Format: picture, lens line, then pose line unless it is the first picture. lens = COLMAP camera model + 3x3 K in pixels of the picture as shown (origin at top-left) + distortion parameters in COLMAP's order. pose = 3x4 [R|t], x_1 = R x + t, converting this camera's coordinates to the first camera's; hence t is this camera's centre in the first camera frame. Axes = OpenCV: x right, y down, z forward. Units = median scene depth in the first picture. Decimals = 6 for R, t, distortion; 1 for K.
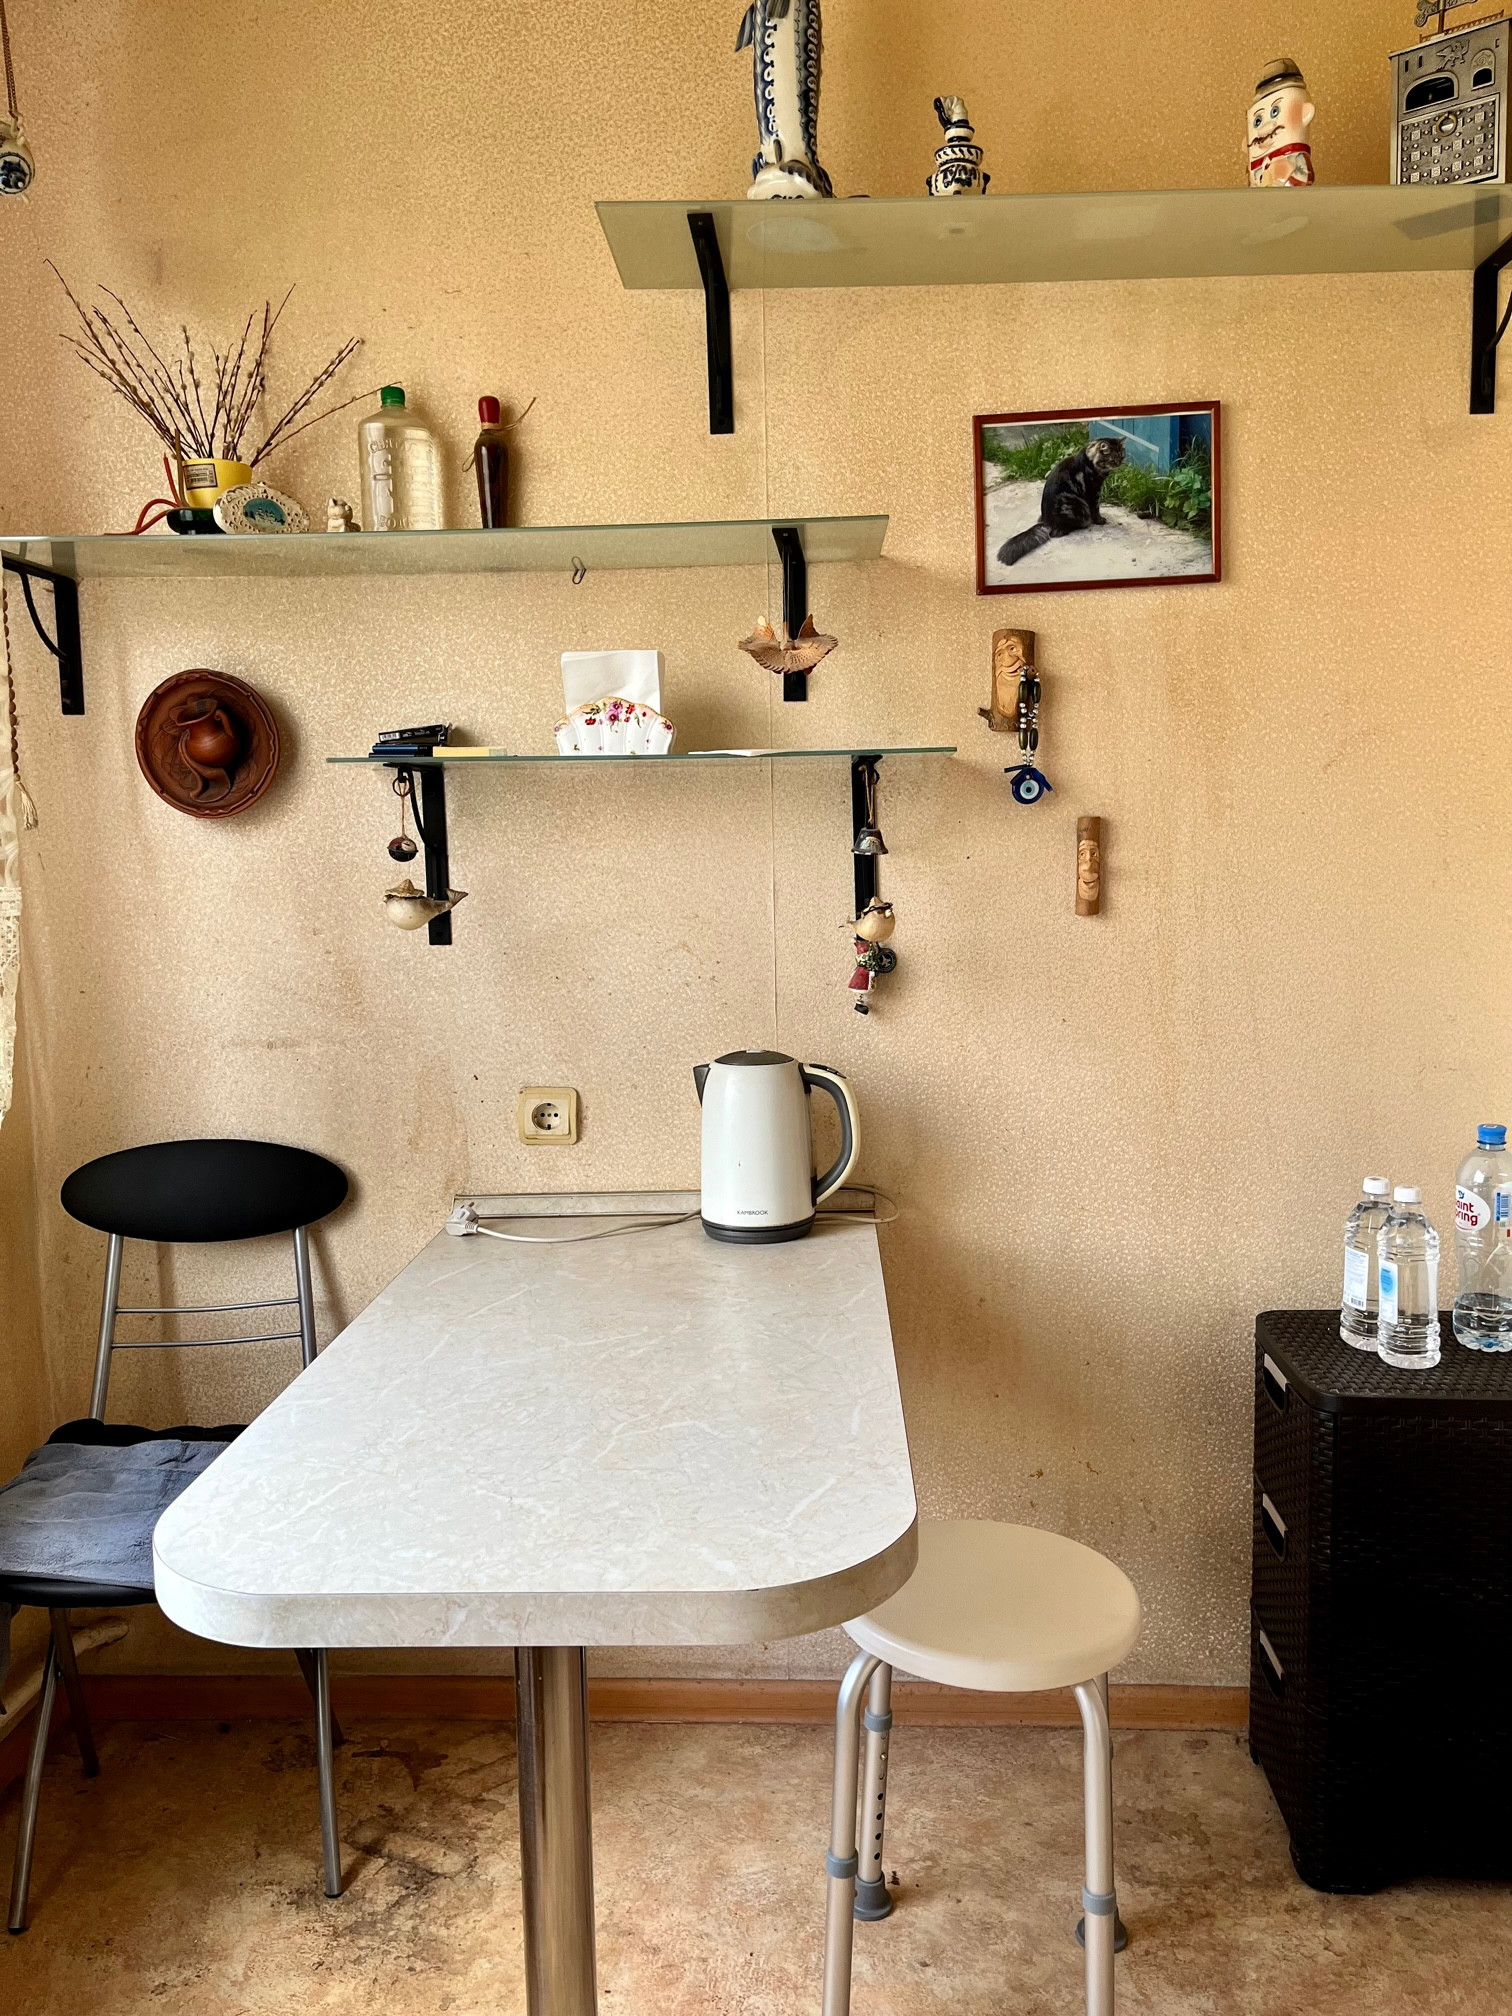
lens RADIAL K [[1554.0, 0, 757.8], [0, 1554.0, 1014.7], [0, 0, 1]] dist [0.075059, -0.099361]
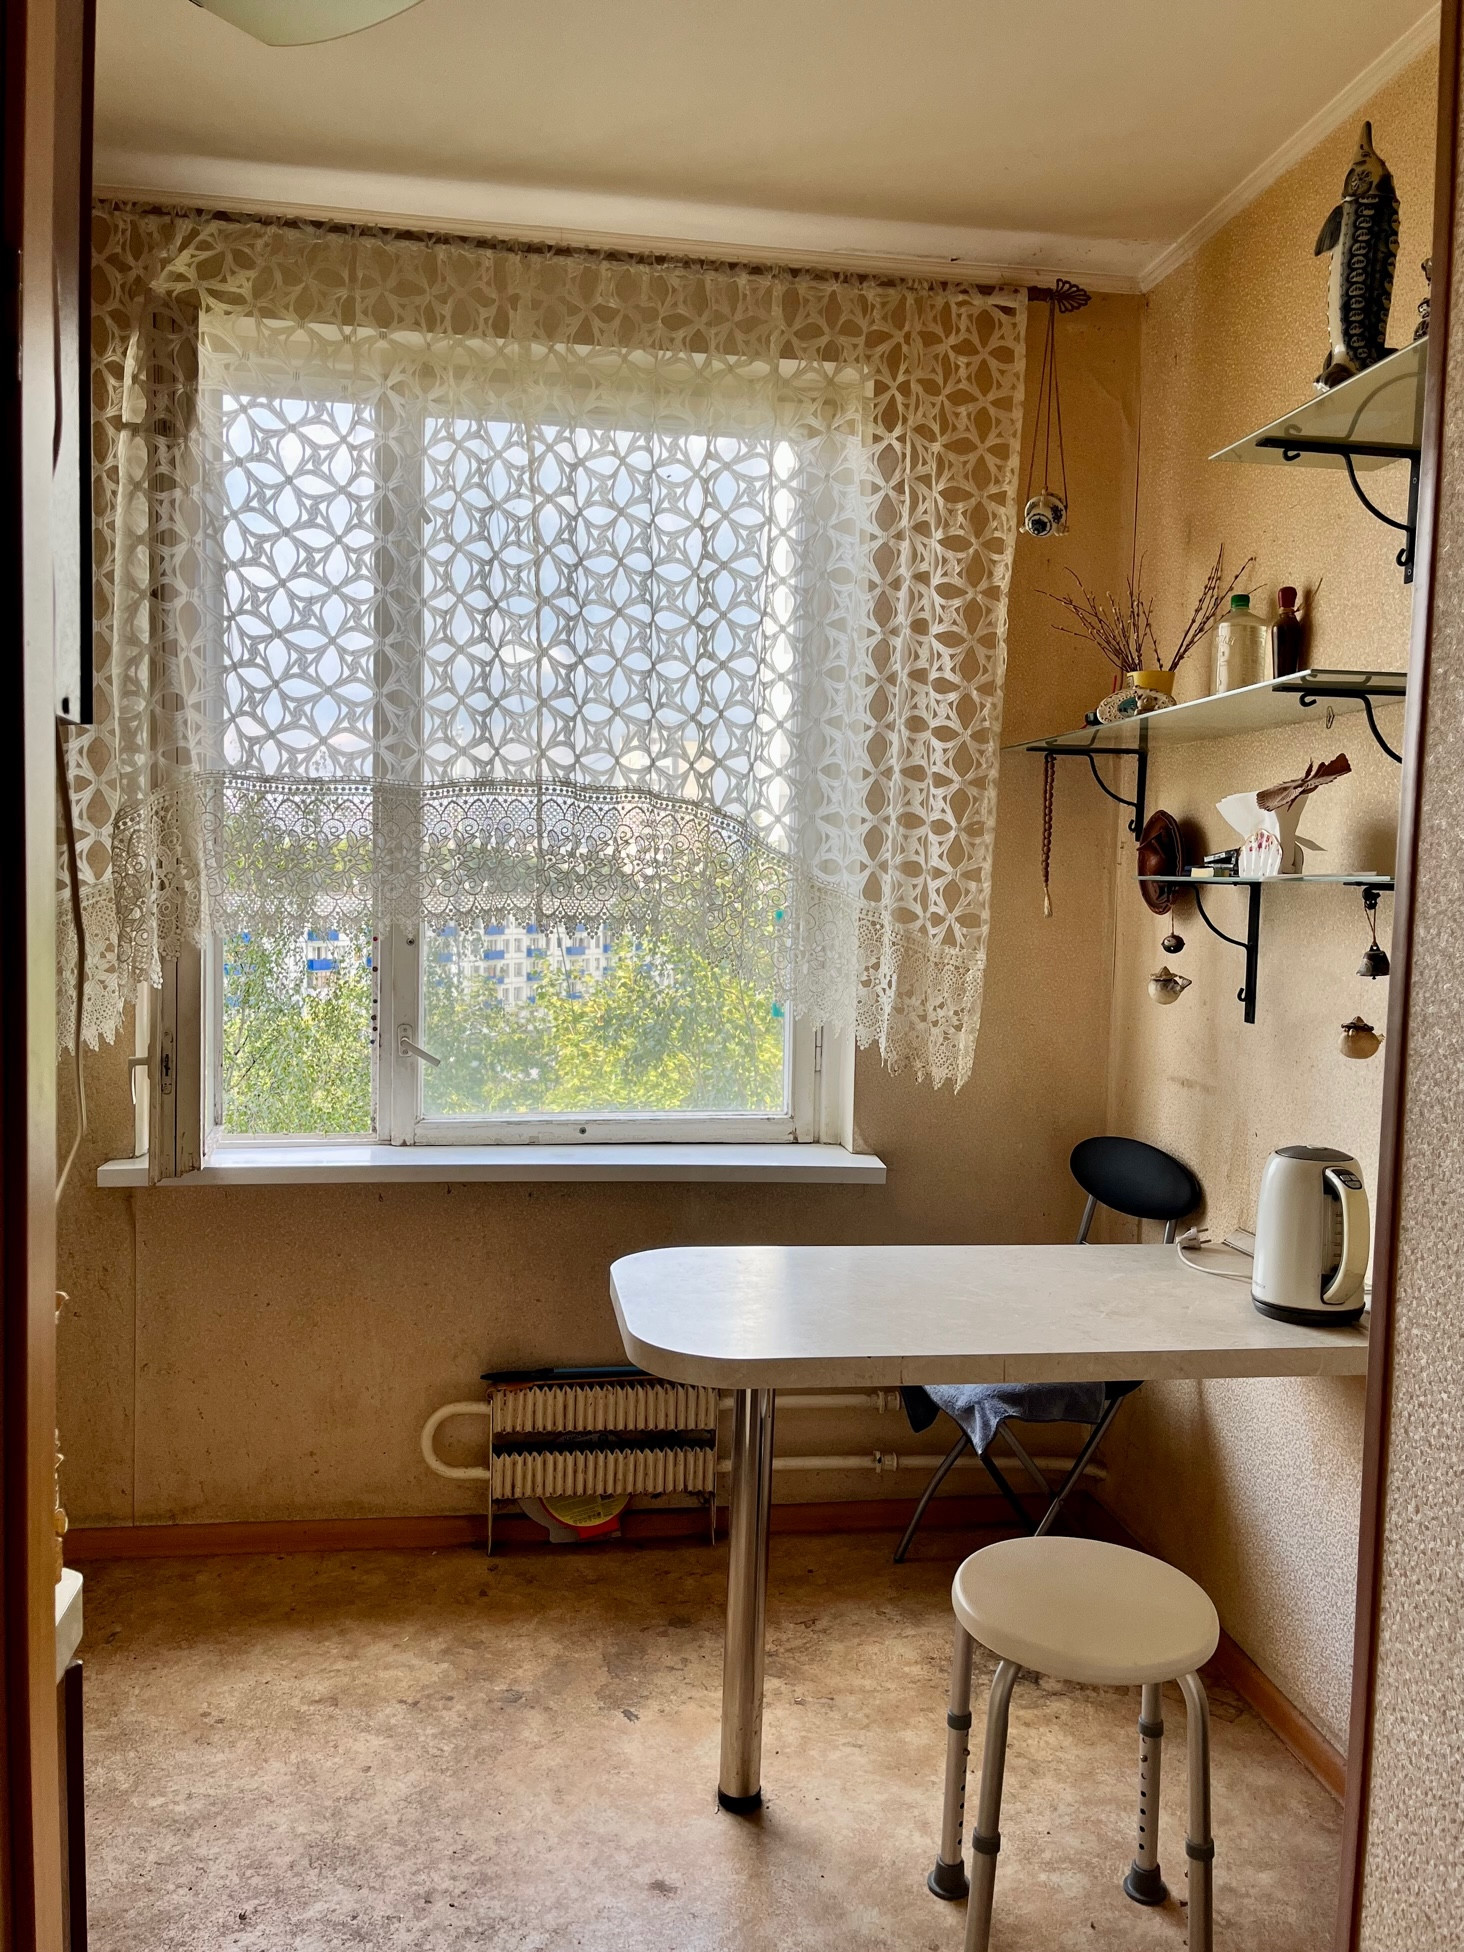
lens RADIAL K [[1531.4, 0, 736.0], [0, 1531.4, 984.3], [0, 0, 1]] dist [0.062341, -0.051710]
pose [[0.193093, 0.088872, -0.977147, 0.969719], [-0.144085, 0.987661, 0.061355, -0.097872], [0.970543, 0.128945, 0.203516, 0.372714]]
